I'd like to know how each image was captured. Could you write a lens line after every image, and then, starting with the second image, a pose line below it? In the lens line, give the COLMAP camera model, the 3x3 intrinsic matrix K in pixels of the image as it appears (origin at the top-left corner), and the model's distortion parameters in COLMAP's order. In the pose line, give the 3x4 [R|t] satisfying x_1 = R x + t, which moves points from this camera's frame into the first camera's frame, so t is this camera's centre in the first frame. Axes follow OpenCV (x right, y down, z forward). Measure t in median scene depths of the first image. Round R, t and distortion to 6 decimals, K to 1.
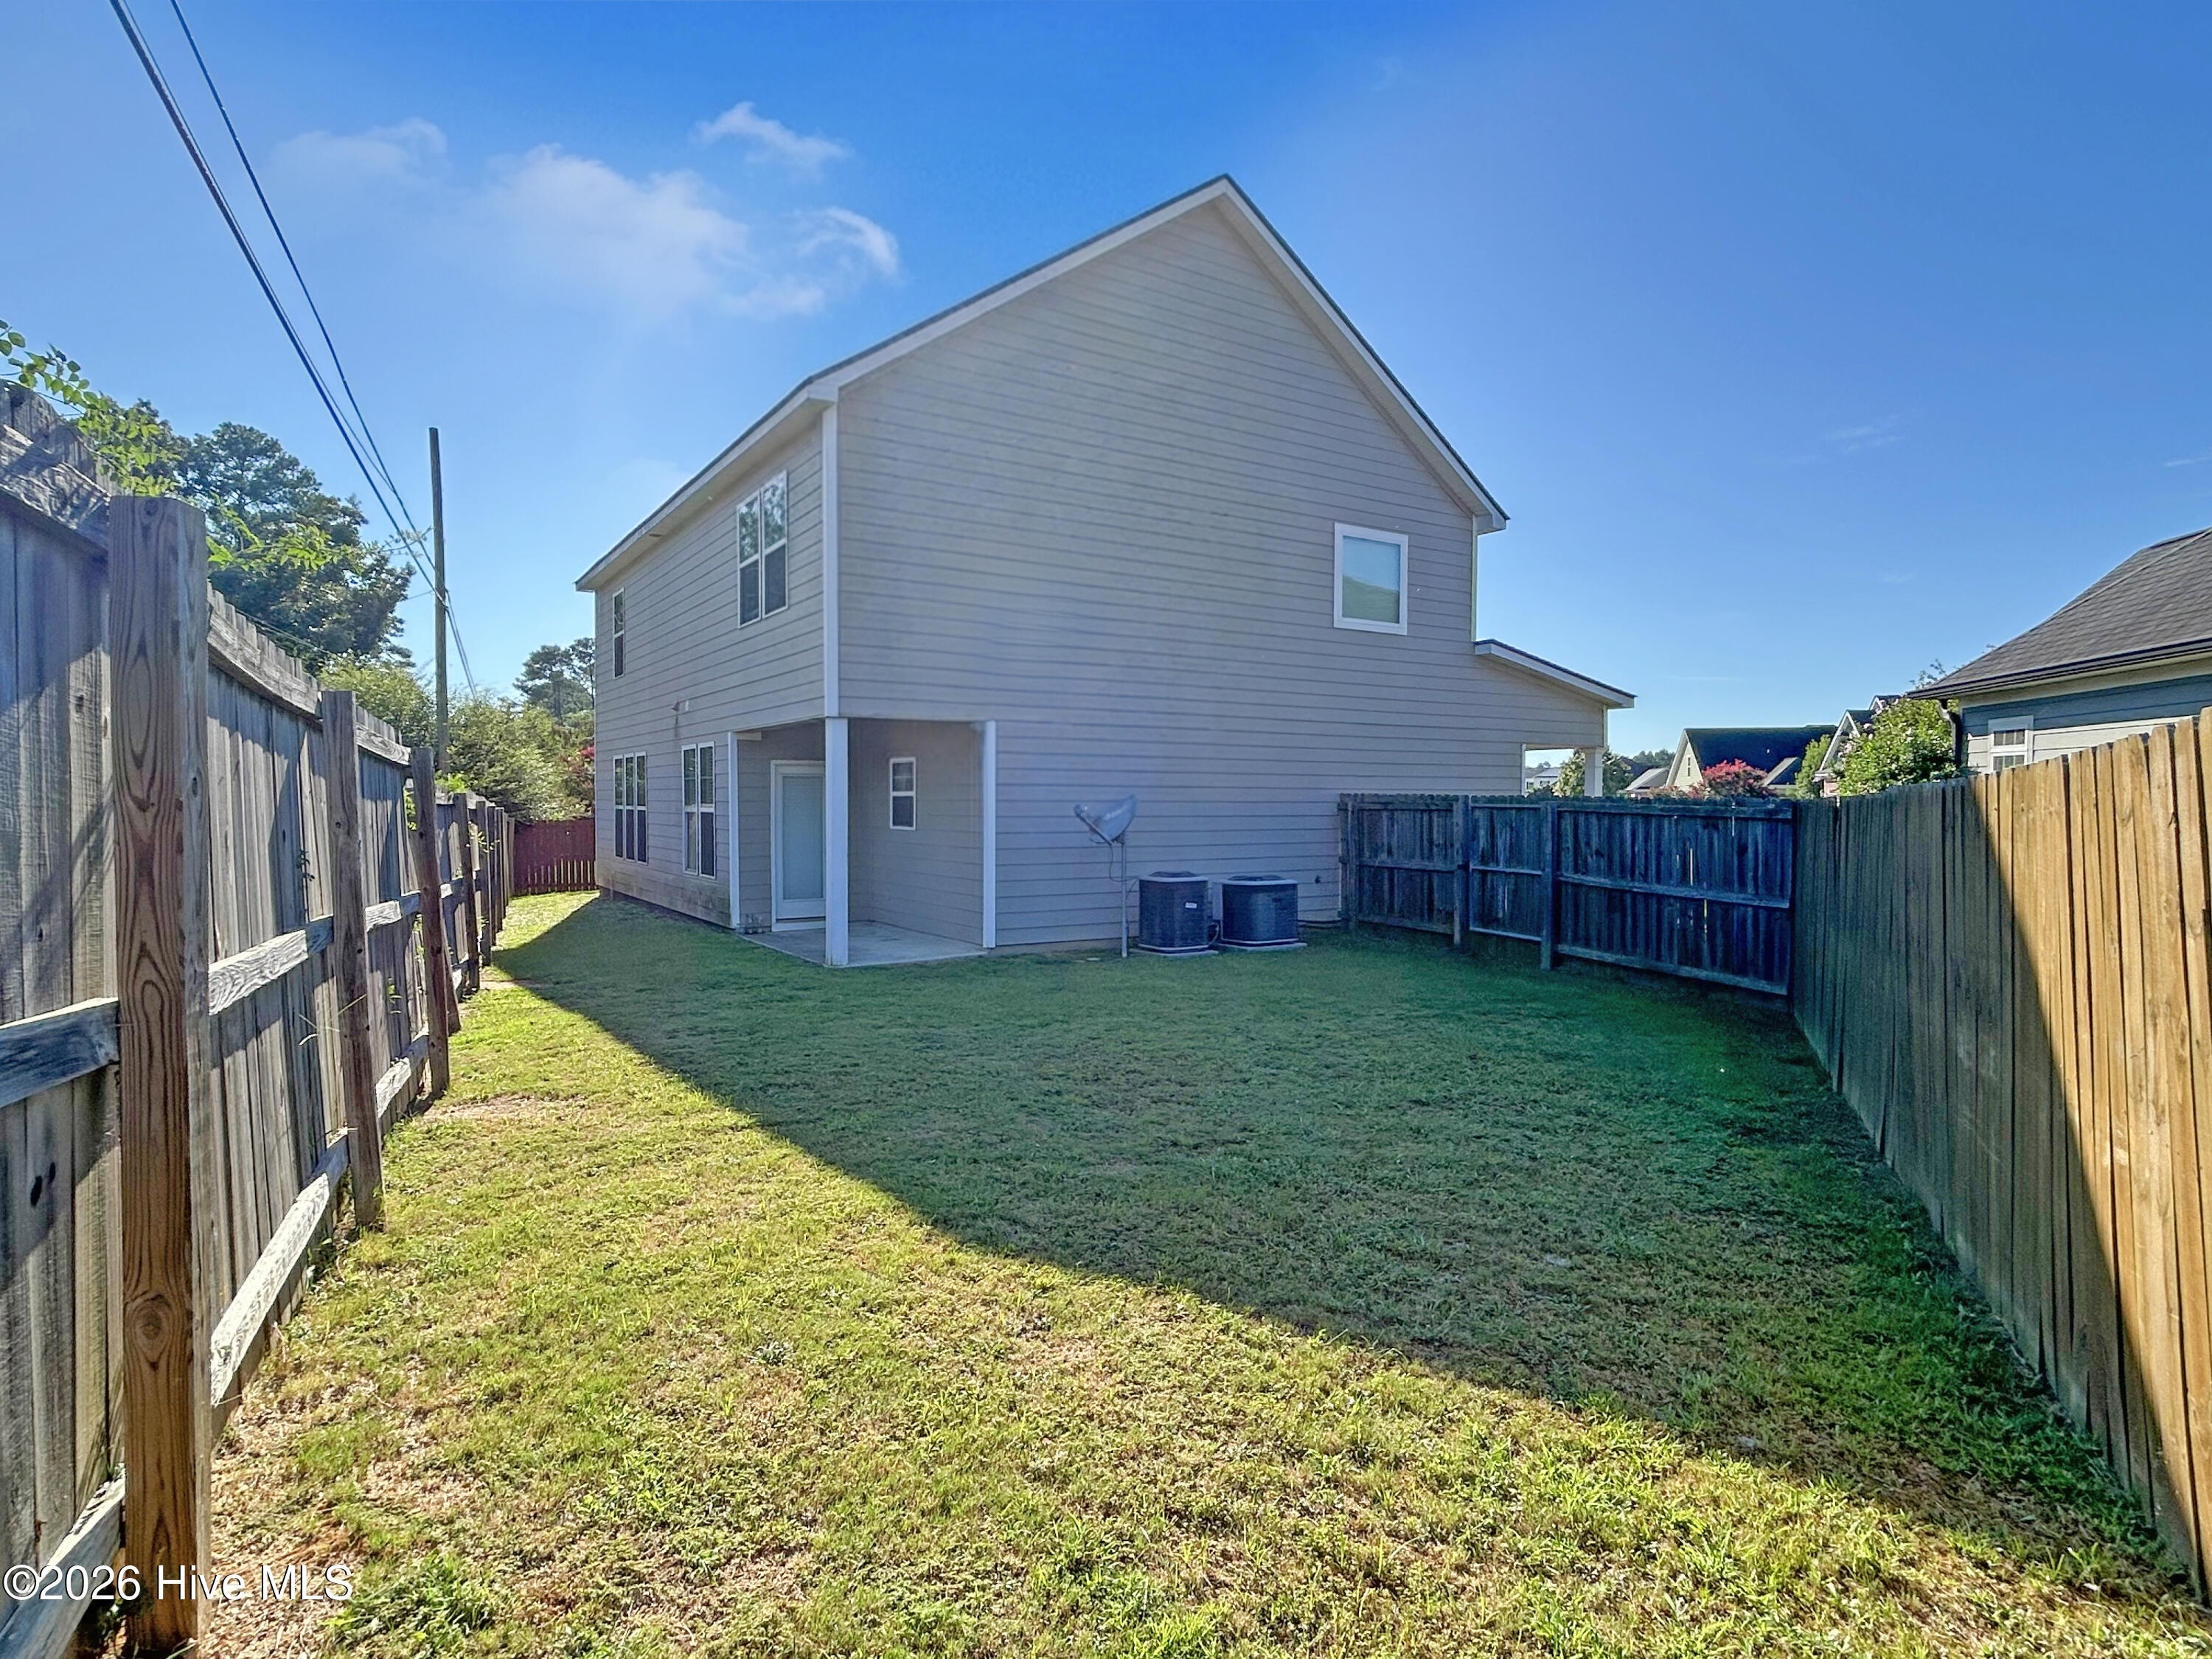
lens RADIAL K [[1224.7, 0, 1102.0], [0, 1224.7, 819.1], [0, 0, 1]] dist [0.005420, 0.001410]
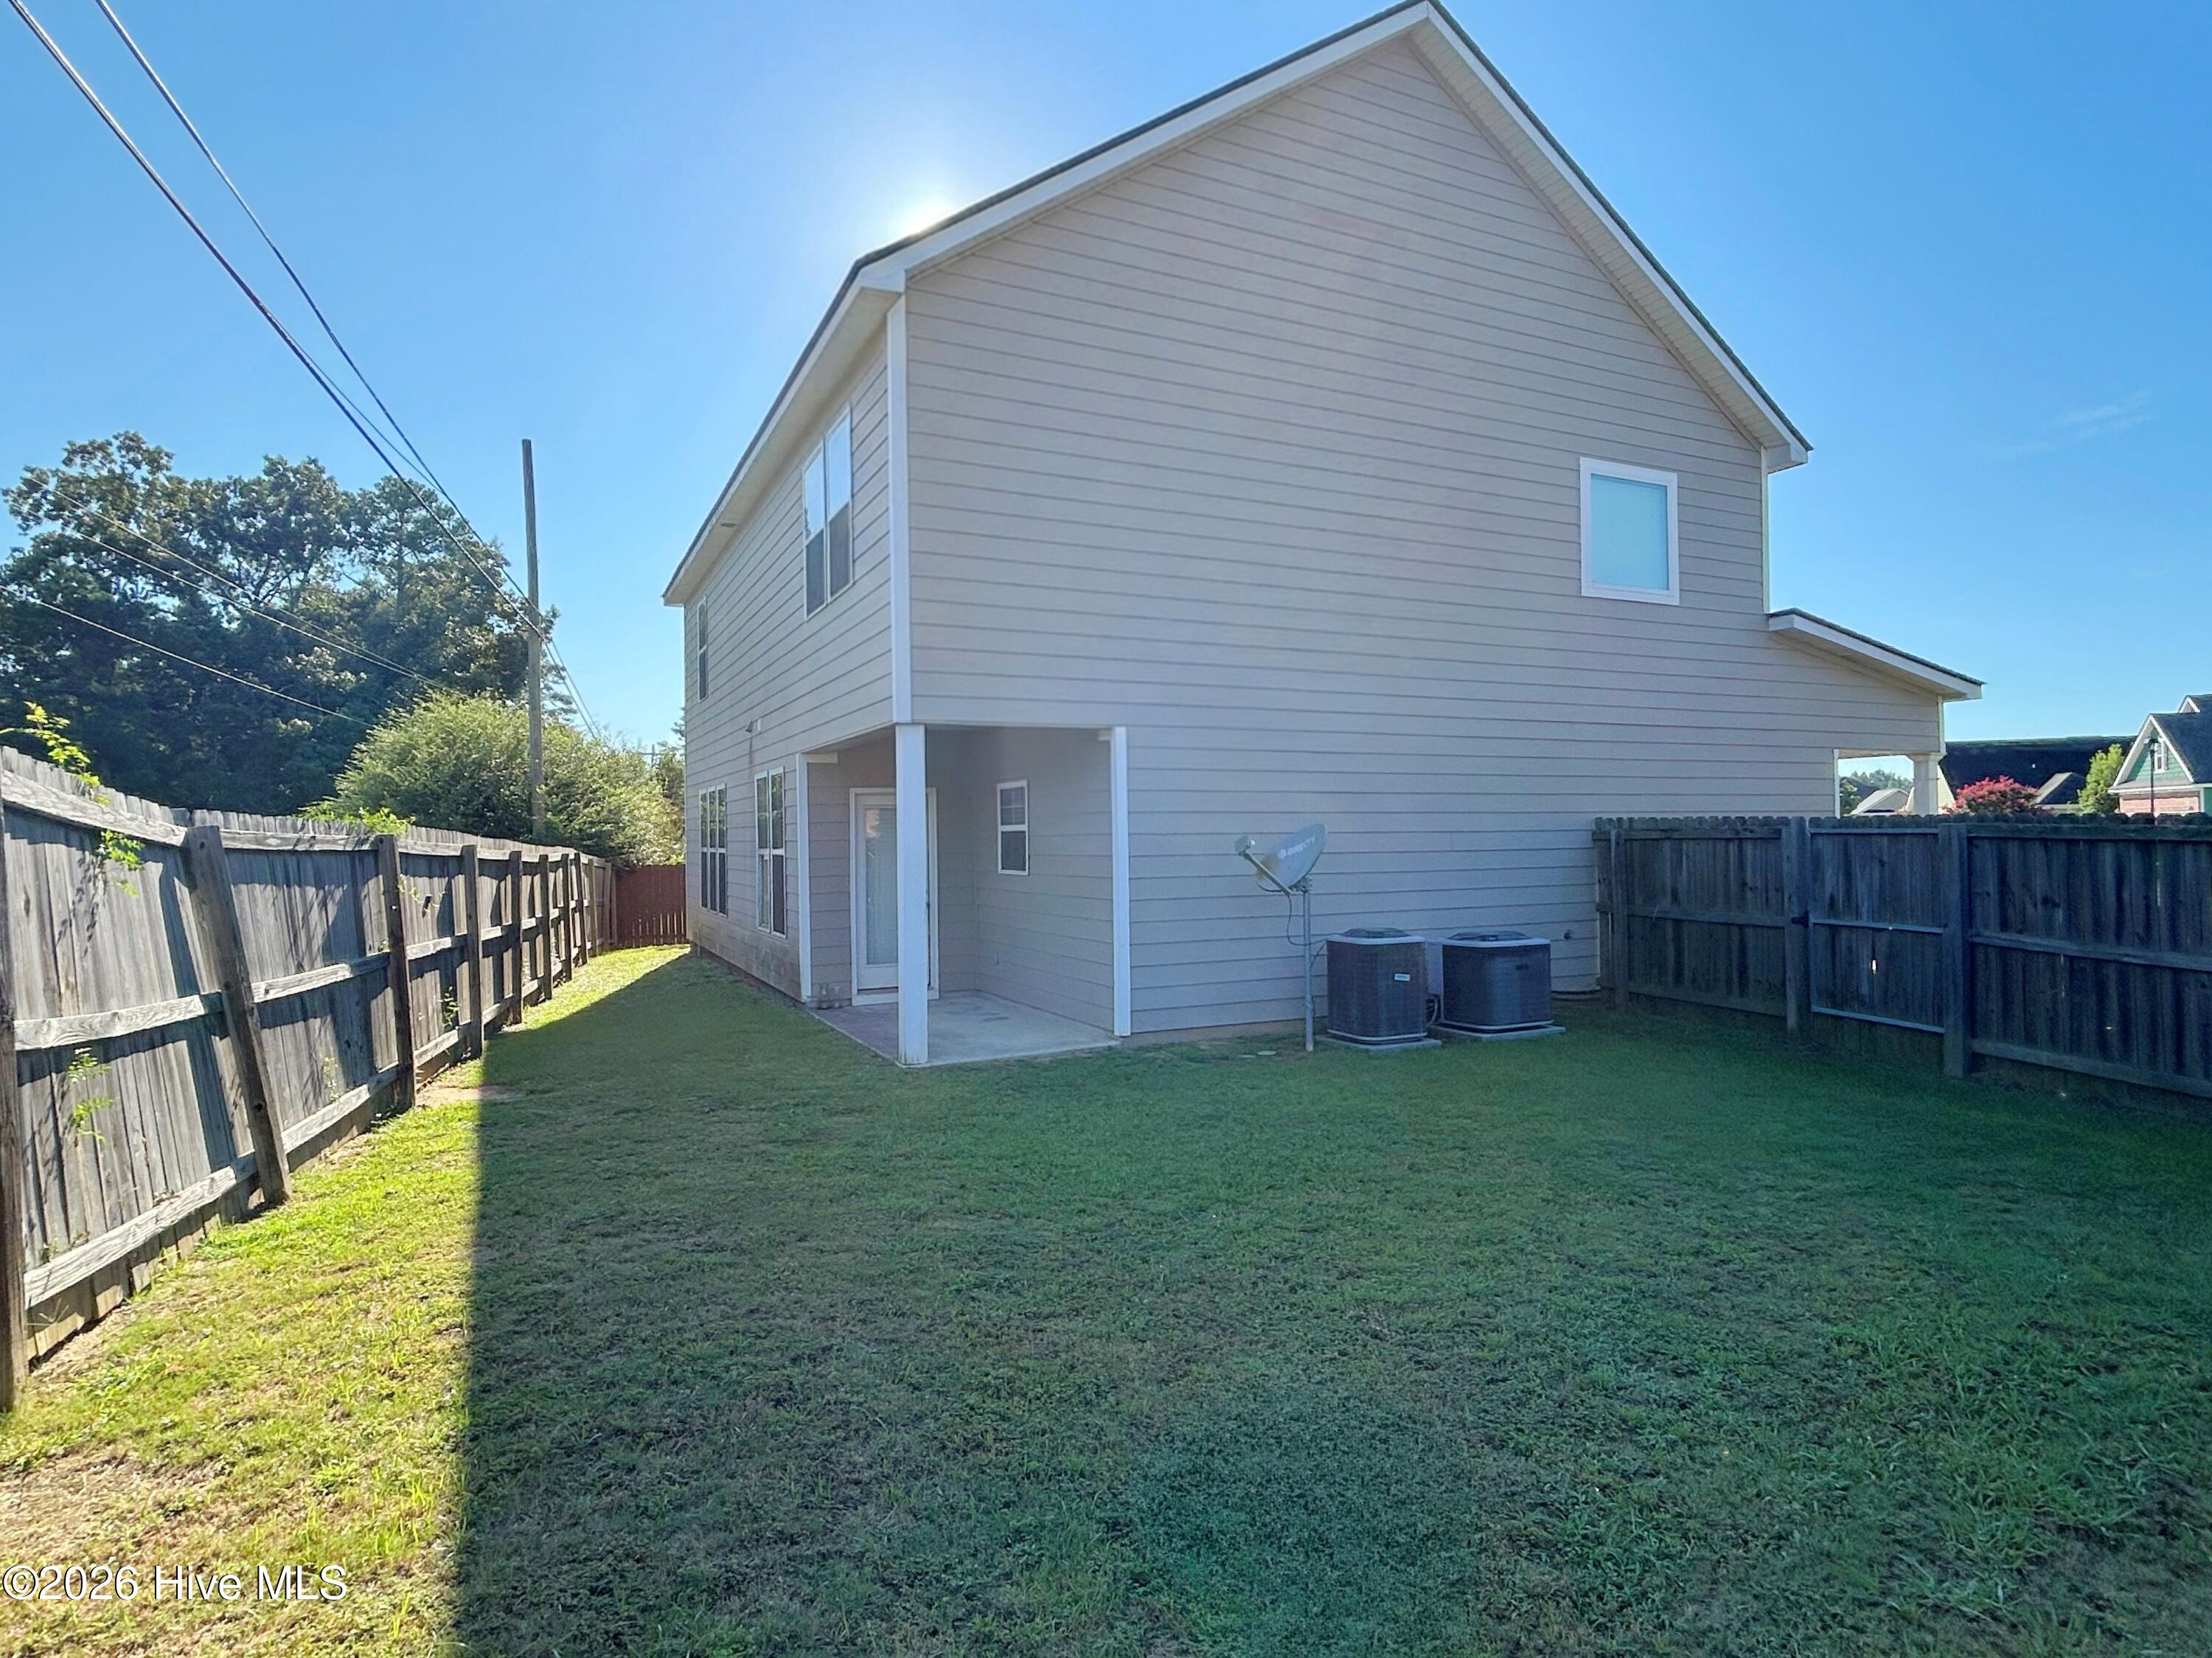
lens RADIAL K [[1224.6, 0, 1103.6], [0, 1224.6, 821.3], [0, 0, 1]] dist [0.005420, 0.001410]
pose [[0.992004, -0.016601, -0.125108, -0.008613], [0.013210, 0.999524, -0.027887, -0.002483], [0.125512, 0.026011, 0.991751, 0.238165]]
